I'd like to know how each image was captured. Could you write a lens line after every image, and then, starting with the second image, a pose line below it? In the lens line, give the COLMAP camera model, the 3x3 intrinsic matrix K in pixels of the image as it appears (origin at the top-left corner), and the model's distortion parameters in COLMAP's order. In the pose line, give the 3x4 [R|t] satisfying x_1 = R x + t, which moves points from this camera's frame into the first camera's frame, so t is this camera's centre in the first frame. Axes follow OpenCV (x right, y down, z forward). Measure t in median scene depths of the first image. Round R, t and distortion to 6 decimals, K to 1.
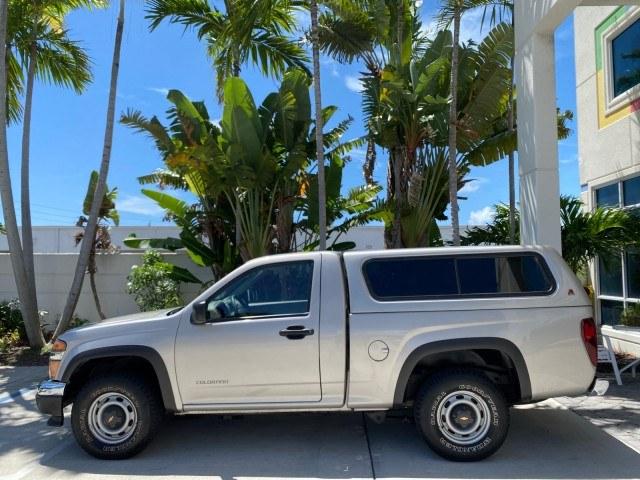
lens RADIAL K [[497.9, 0, 319.1], [0, 497.9, 237.3], [0, 0, 1]] dist [0.005911, -0.004229]
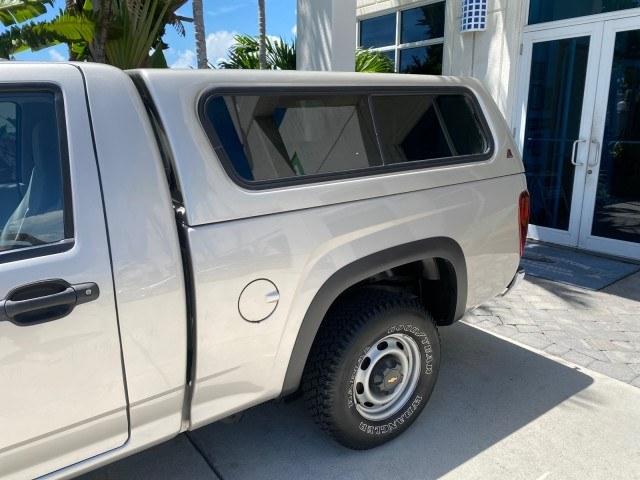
lens RADIAL K [[488.2, 0, 320.3], [0, 488.2, 237.9], [0, 0, 1]] dist [-0.002934, -0.002195]
pose [[0.779199, -0.139234, 0.611116, -0.091127], [-0.047325, 0.959161, 0.278873, 0.046288], [-0.624987, -0.246219, 0.740788, 0.617585]]
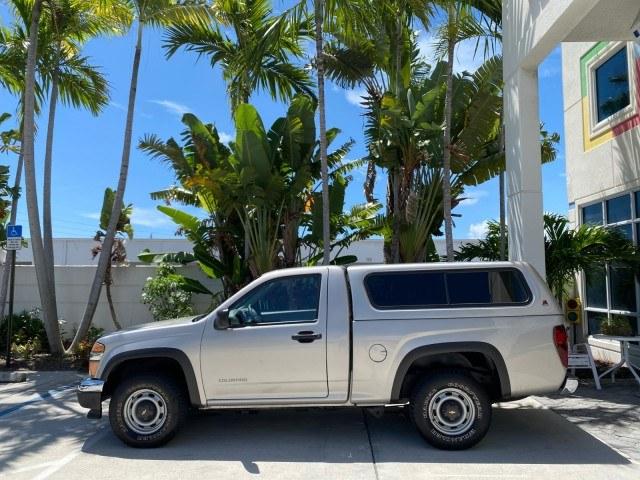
lens RADIAL K [[497.9, 0, 319.1], [0, 497.9, 237.3], [0, 0, 1]] dist [0.005911, -0.004229]
pose [[0.999990, 0.004481, -0.000081, -0.016773], [-0.004482, 0.999707, -0.023777, -0.010966], [-0.000025, 0.023777, 0.999717, -0.147596]]
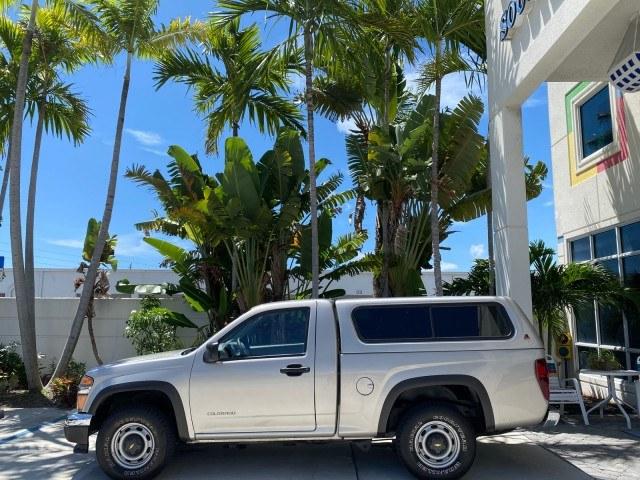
lens RADIAL K [[520.5, 0, 319.5], [0, 520.5, 238.2], [0, 0, 1]] dist [0.012445, -0.000741]
pose [[0.999671, 0.010982, 0.023164, -0.018818], [-0.009066, 0.996652, -0.081259, -0.017473], [-0.023979, 0.081023, 0.996424, -0.234259]]
